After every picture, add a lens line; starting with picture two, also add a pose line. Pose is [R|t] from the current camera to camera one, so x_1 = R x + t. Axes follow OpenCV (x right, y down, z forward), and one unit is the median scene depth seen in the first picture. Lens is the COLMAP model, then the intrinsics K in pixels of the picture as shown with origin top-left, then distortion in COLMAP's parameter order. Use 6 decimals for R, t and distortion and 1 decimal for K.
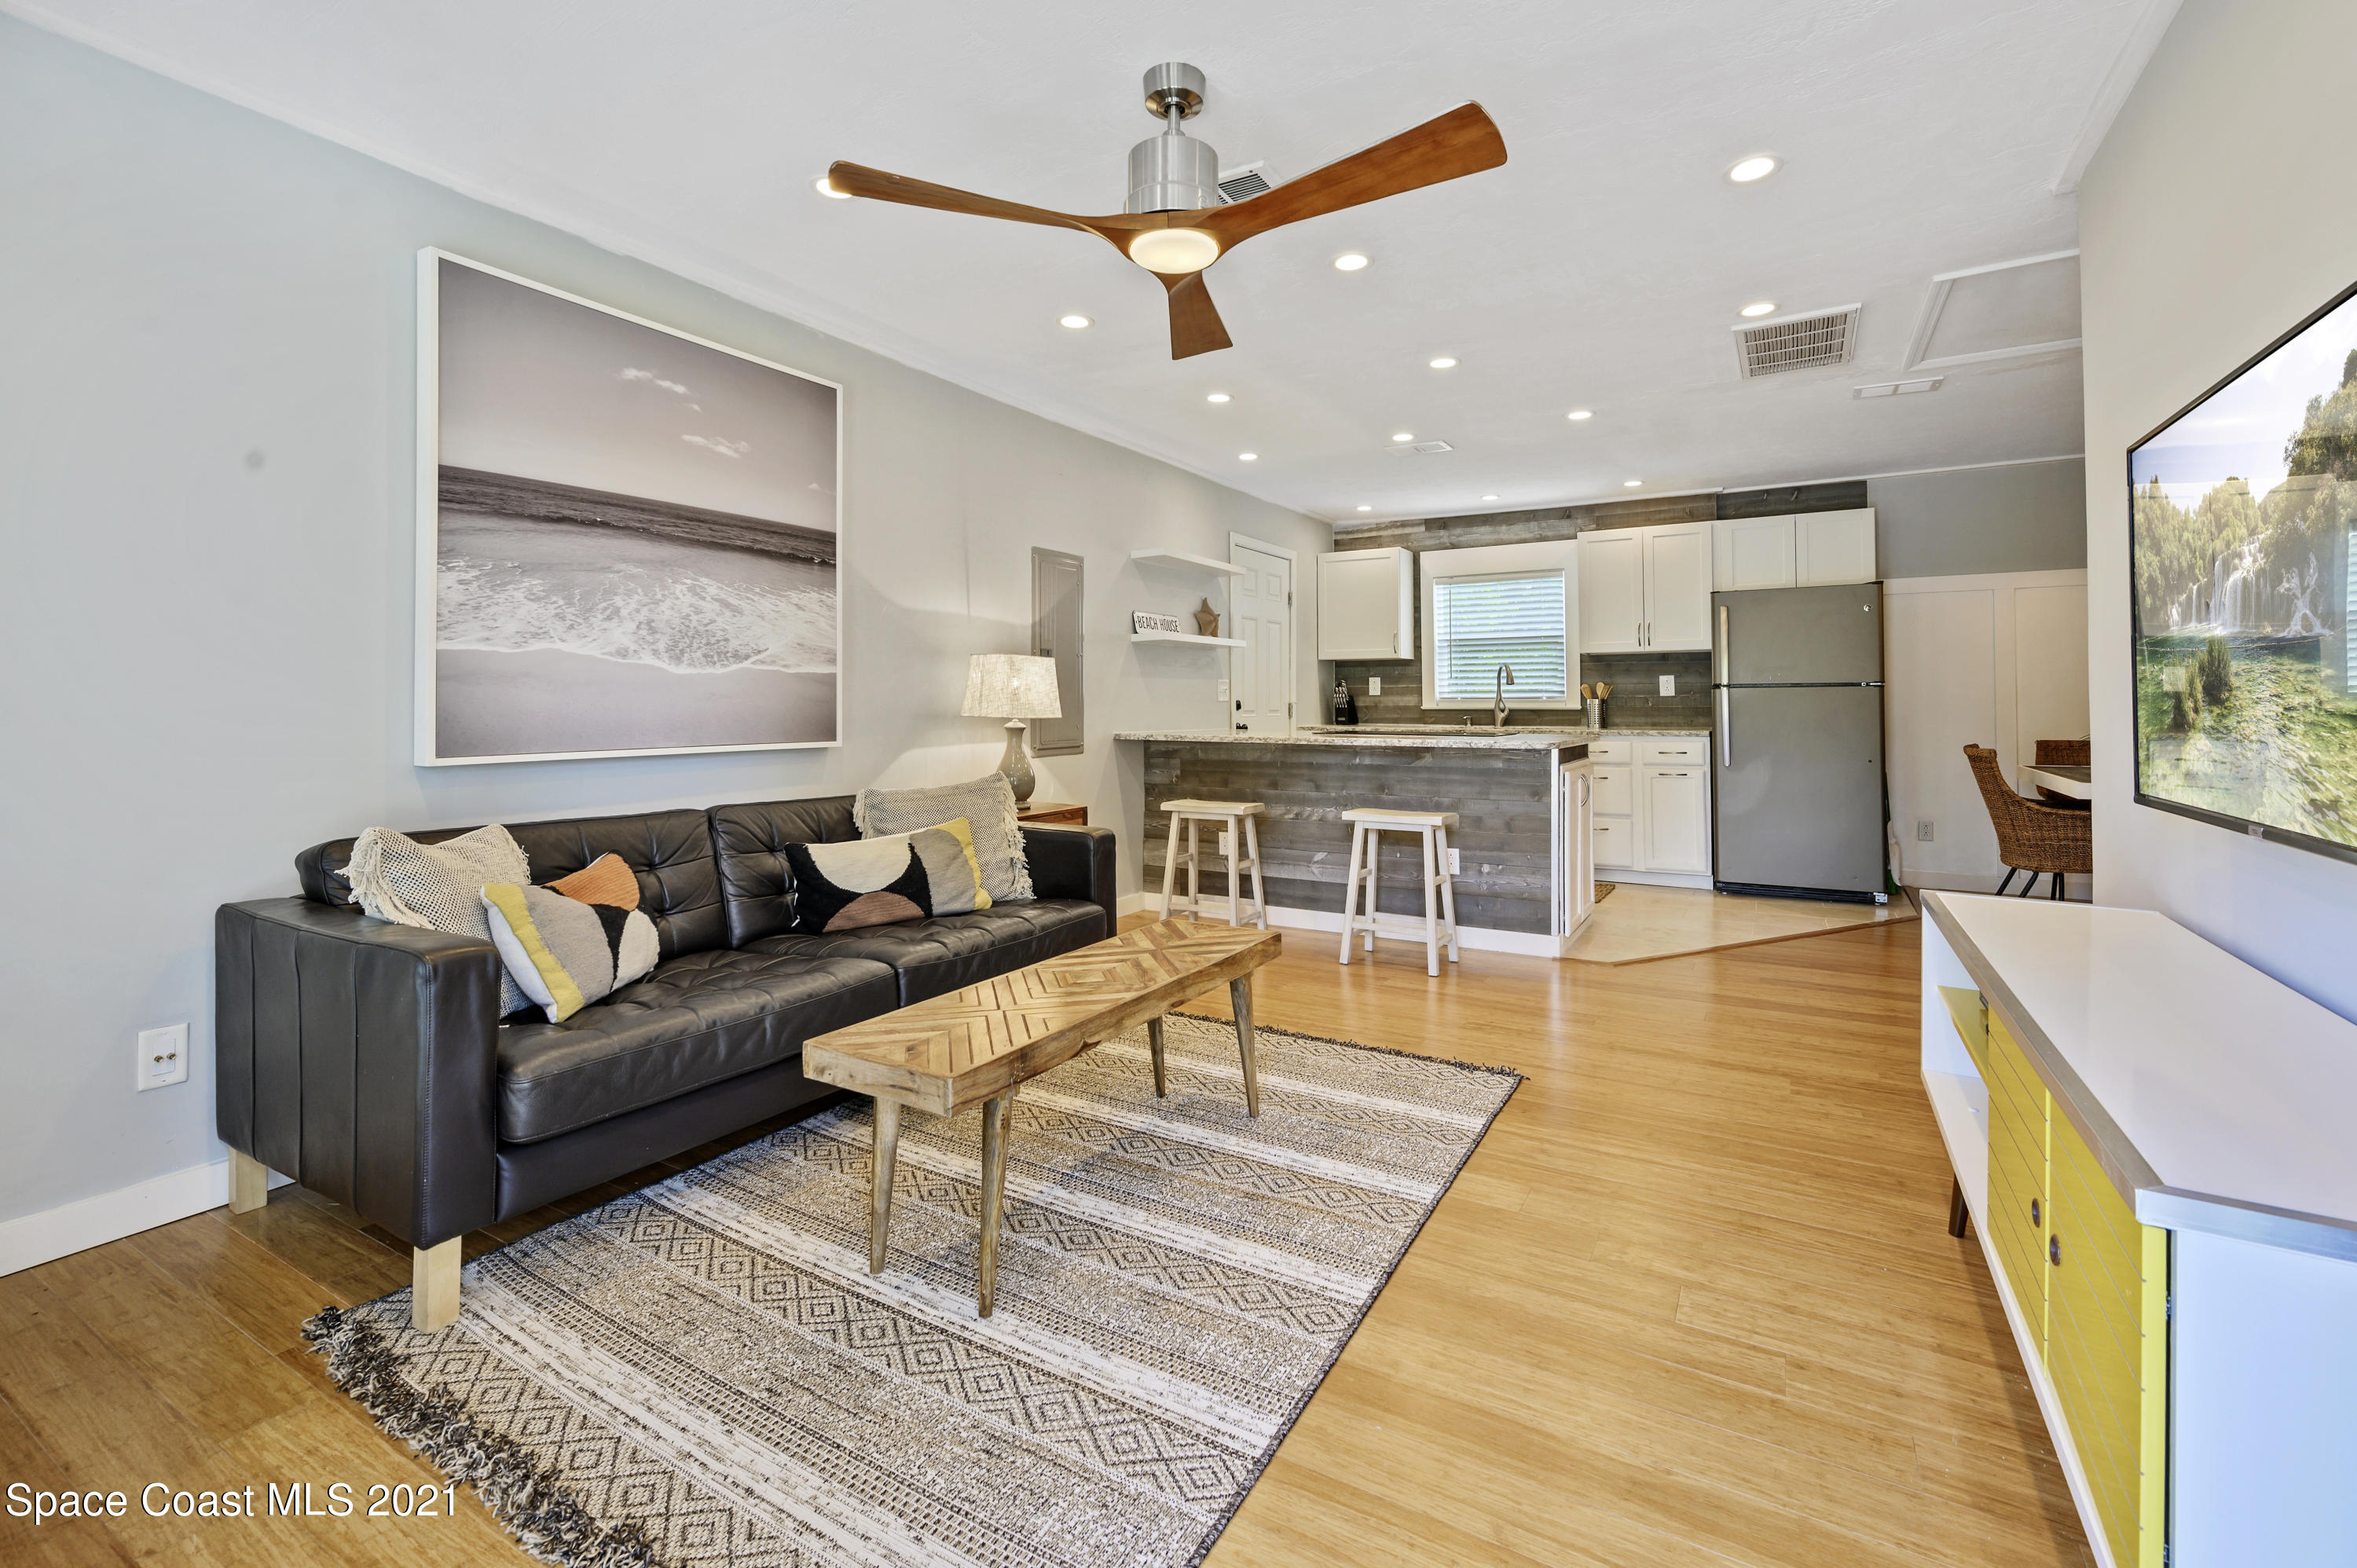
lens RADIAL K [[1028.6, 0, 1182.2], [0, 1028.6, 689.7], [0, 0, 1]] dist [-0.001134, -0.000021]
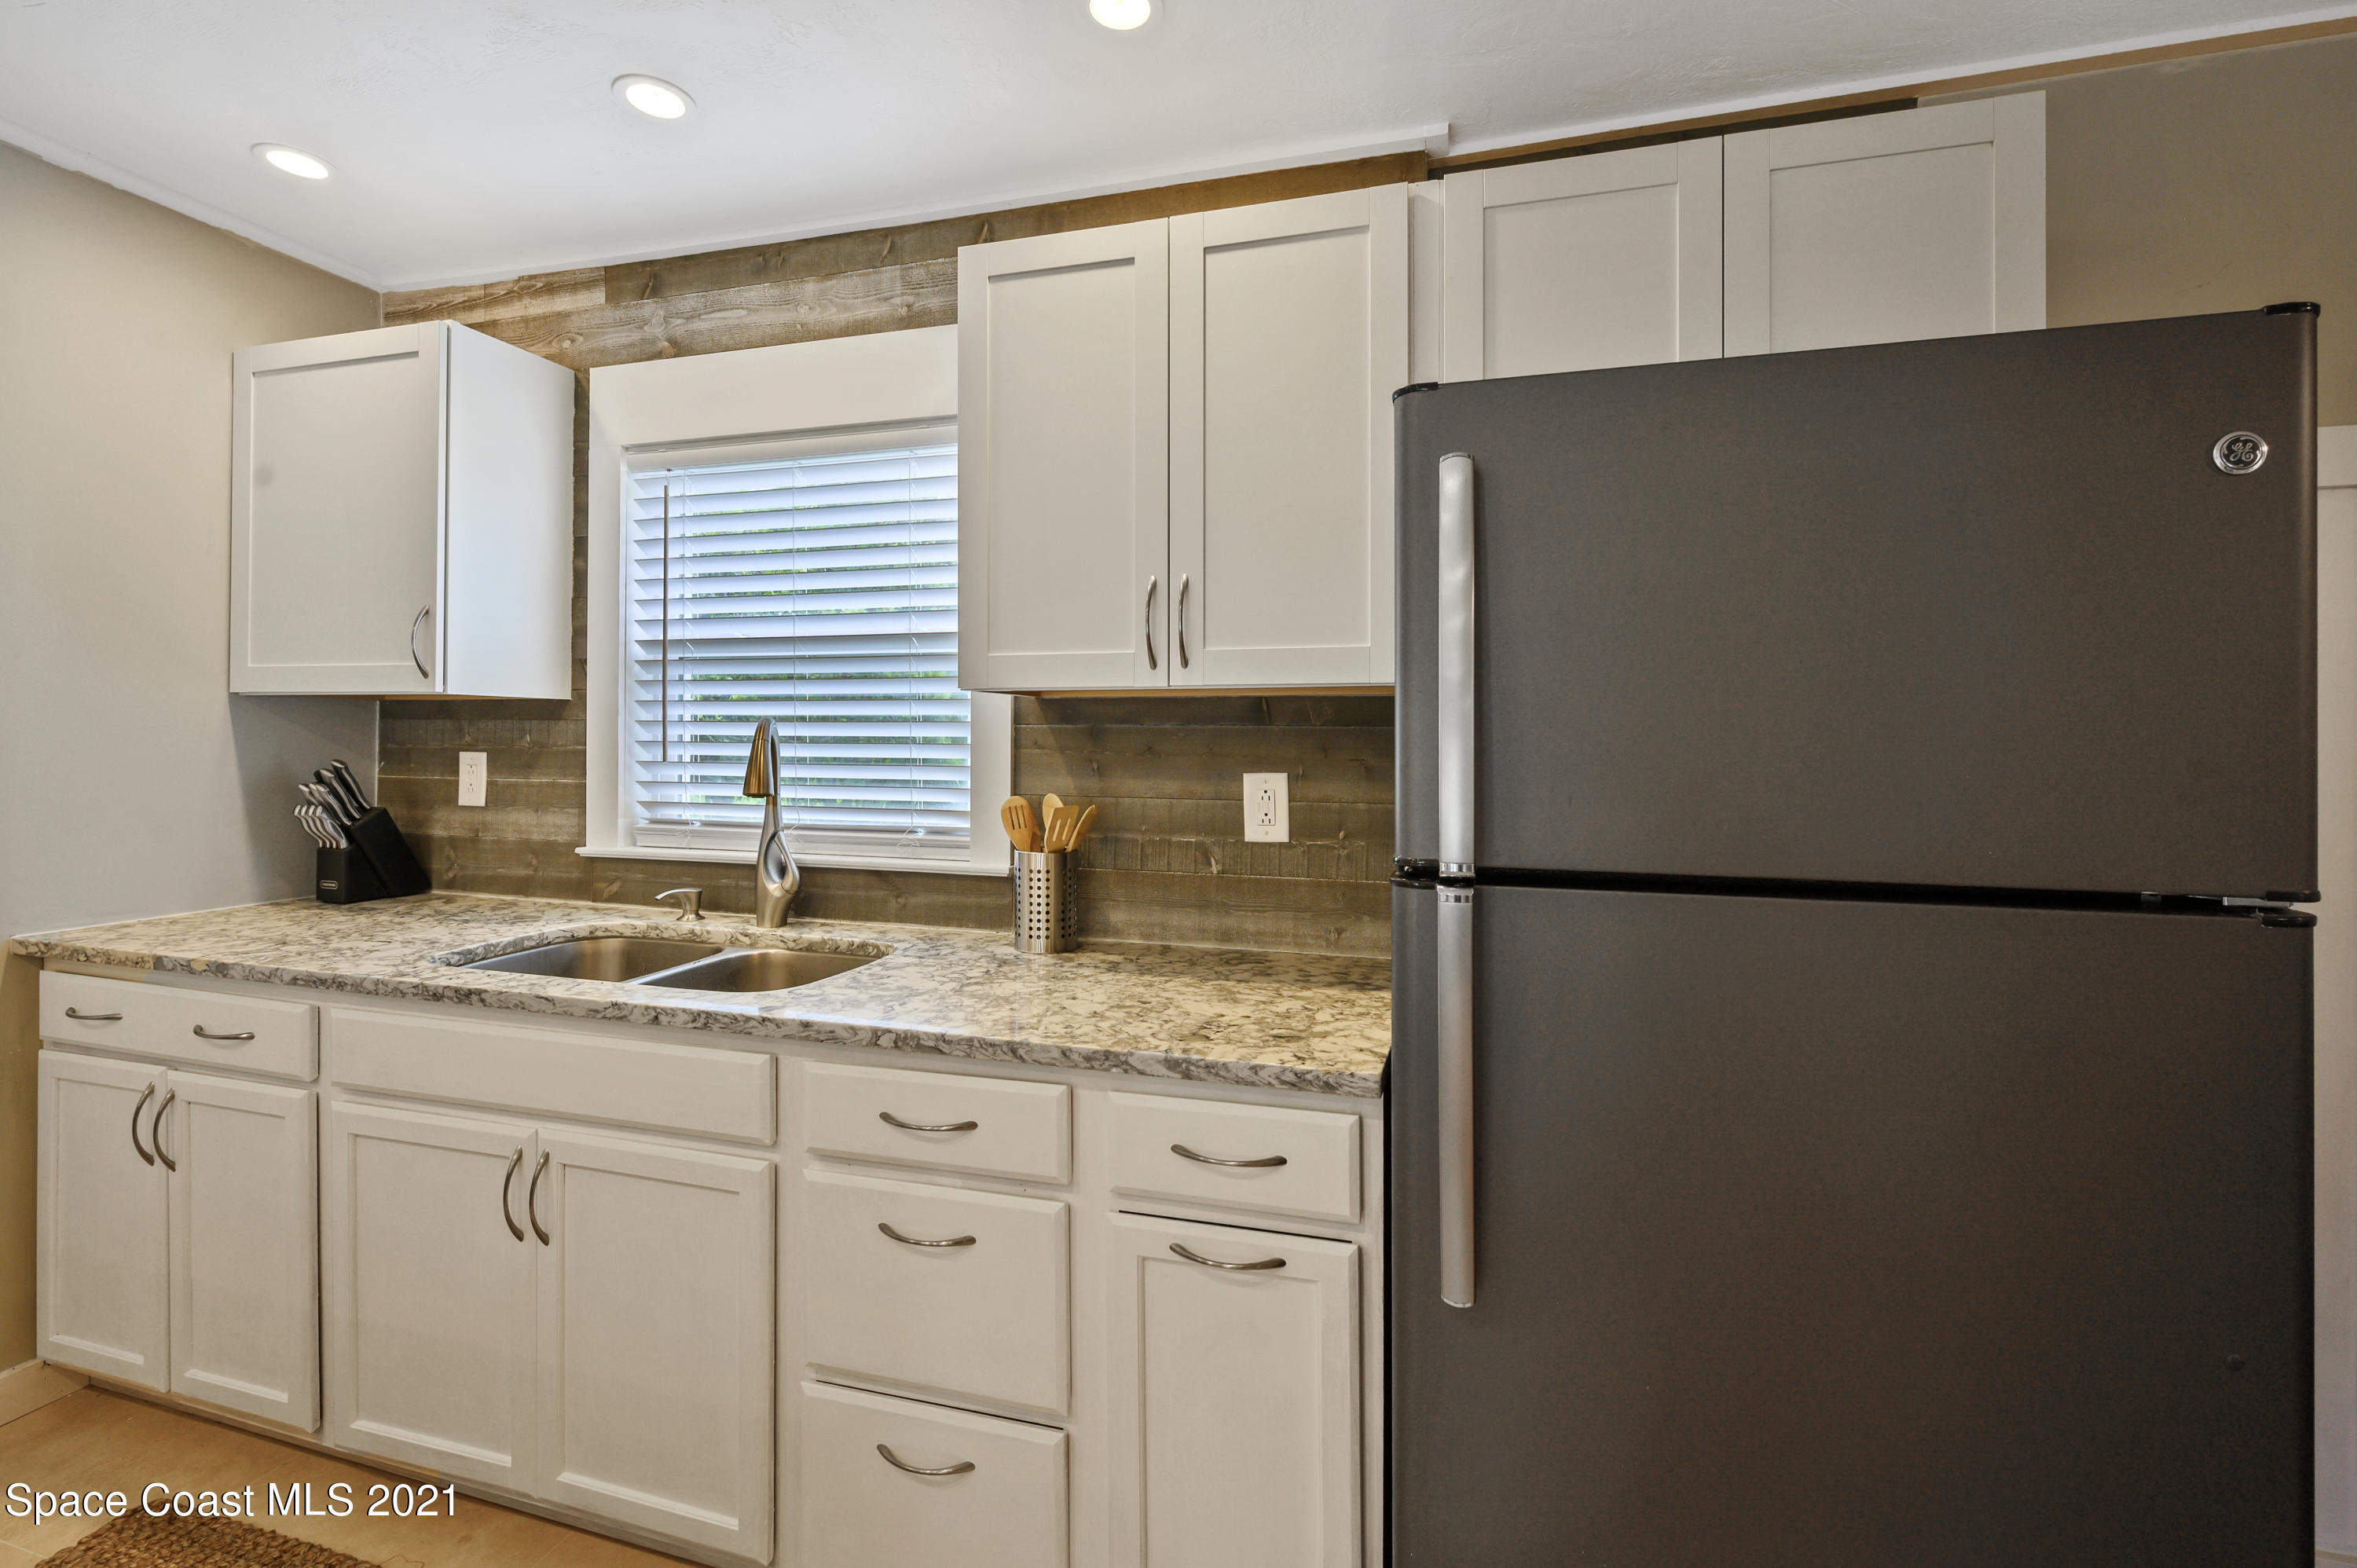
lens RADIAL K [[1016.0, 0, 1182.3], [0, 1016.0, 732.0], [0, 0, 1]] dist [0.000491, 0.000275]
pose [[0.970178, 0.013657, 0.242009, 0.431509], [-0.015413, 0.999867, 0.005362, -0.030977], [-0.241903, -0.008932, 0.970259, 0.826879]]
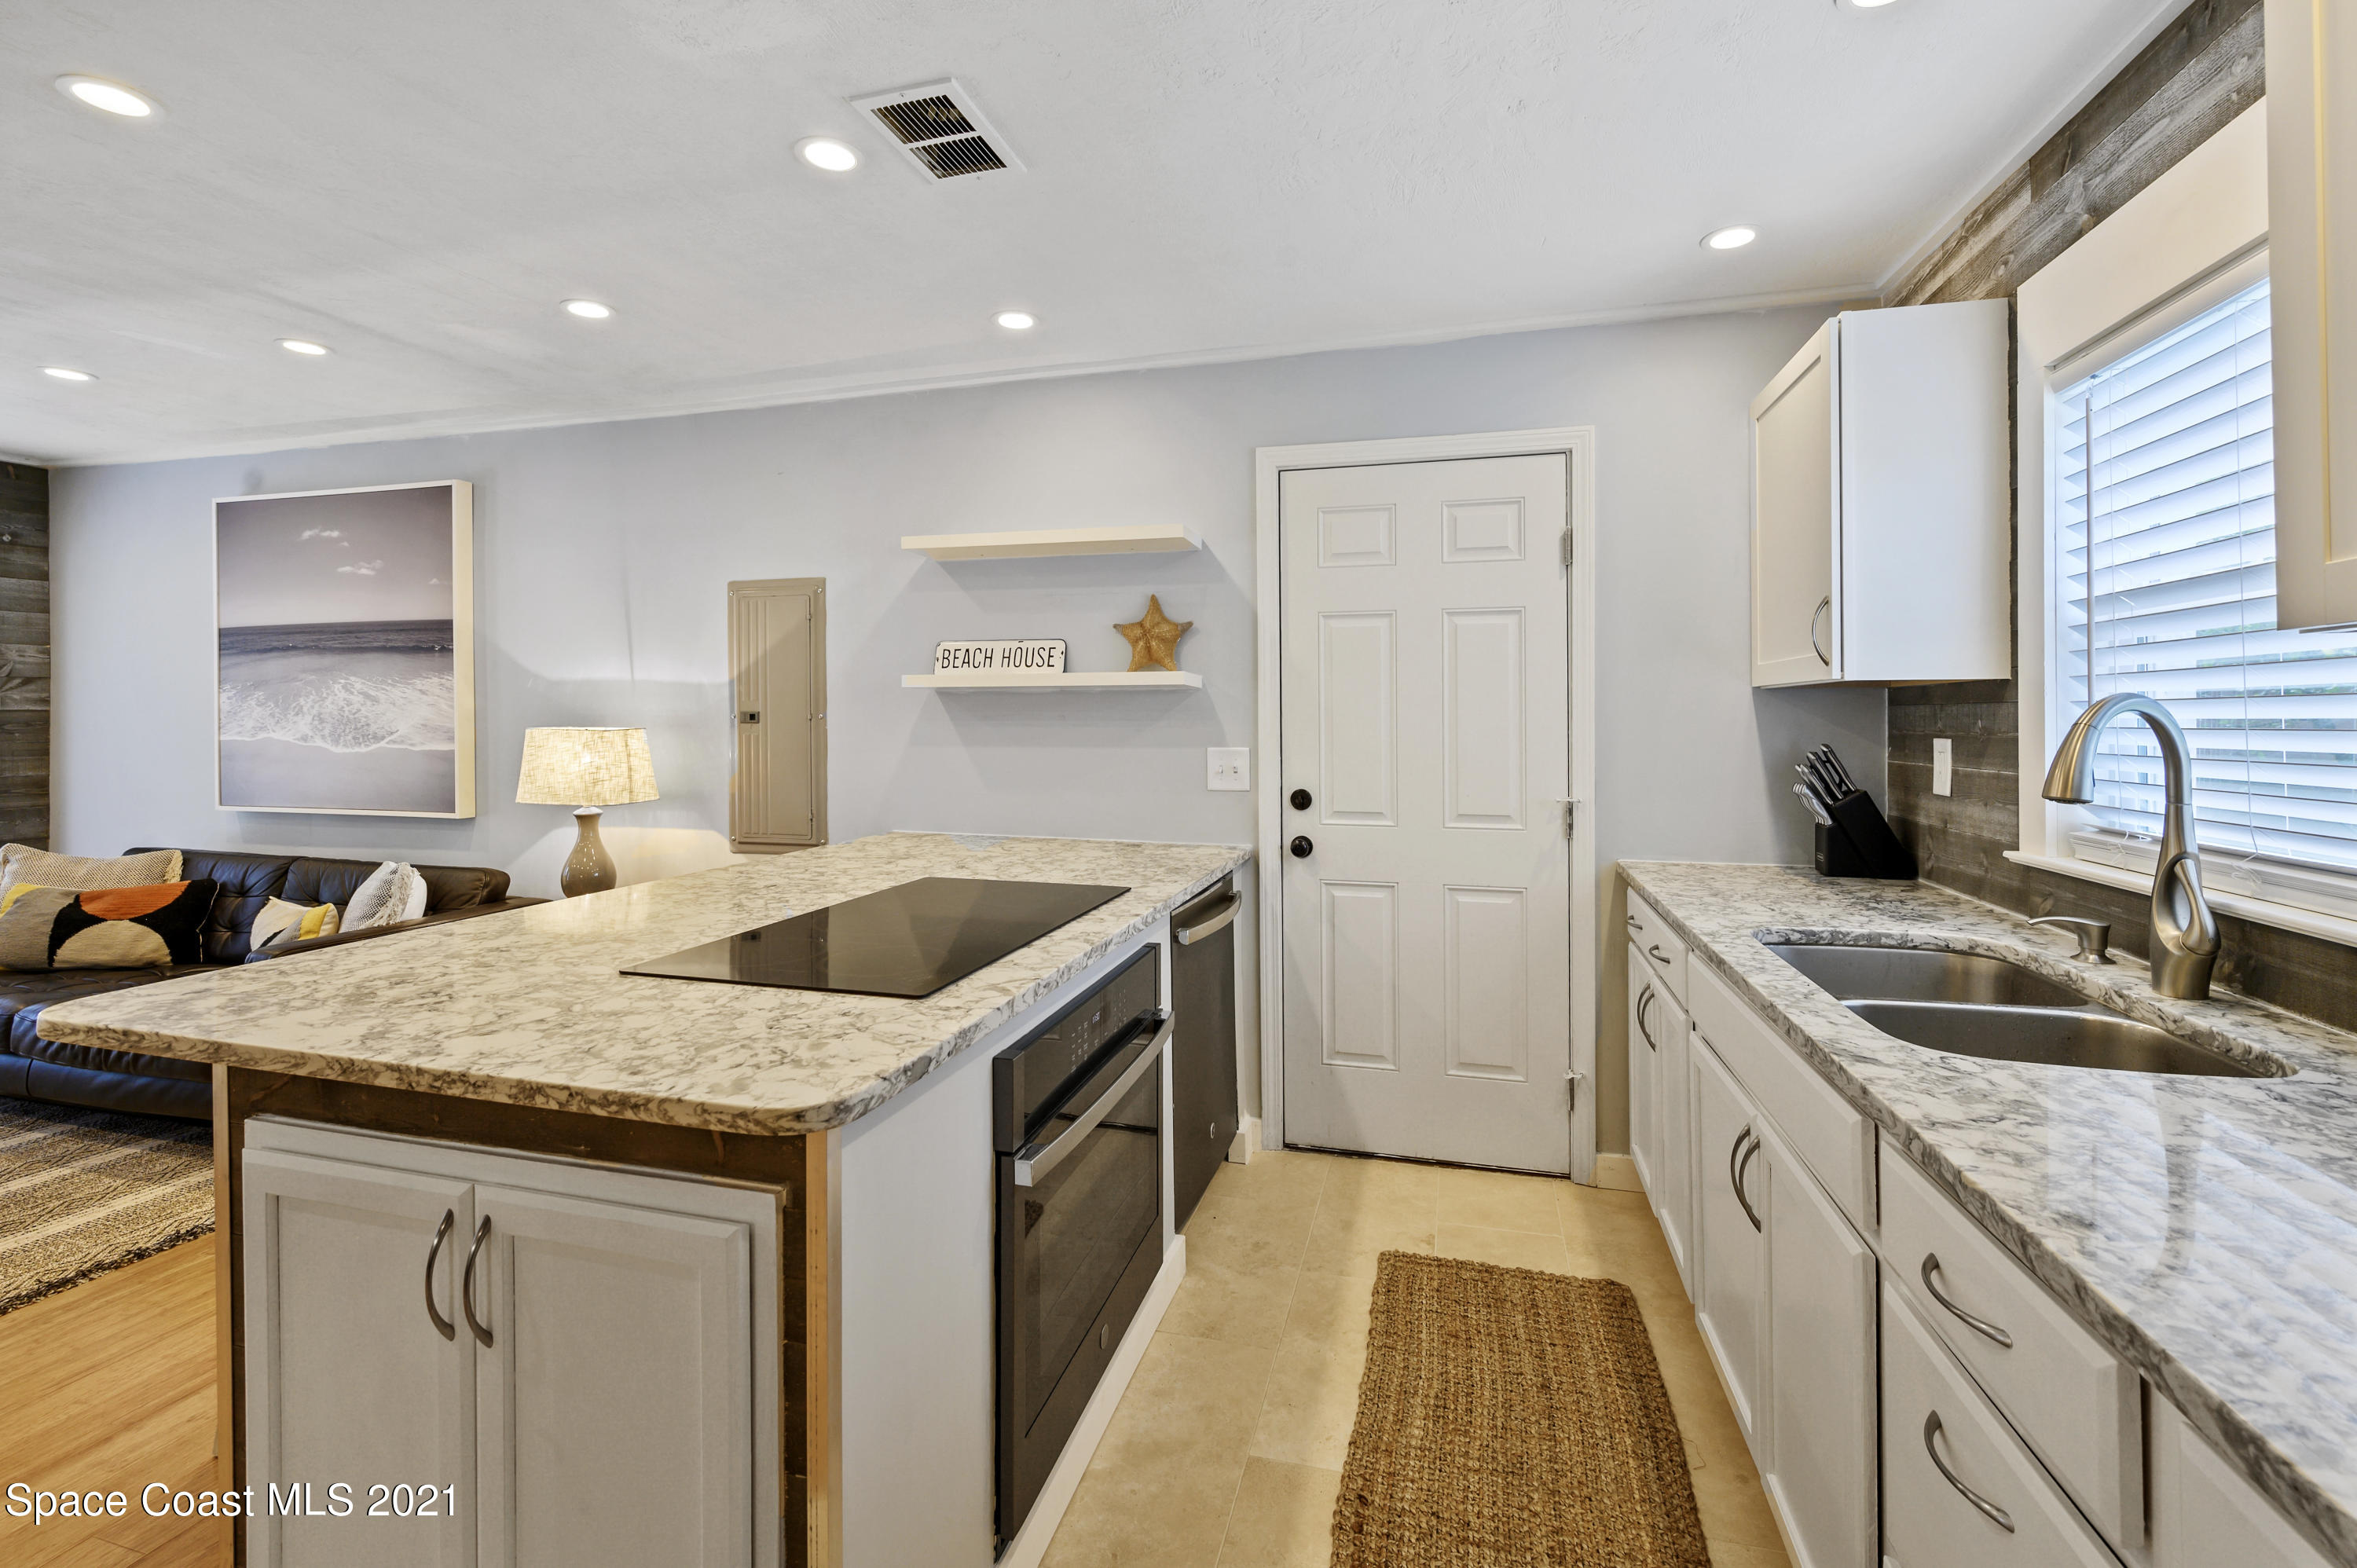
lens RADIAL K [[1006.5, 0, 1194.4], [0, 1006.5, 717.2], [0, 0, 1]] dist [-0.003789, -0.000107]
pose [[0.267161, 0.001657, -0.963651, 0.552834], [0.011004, 0.999928, 0.004770, -0.029383], [0.963589, -0.011878, 0.267123, 0.918467]]
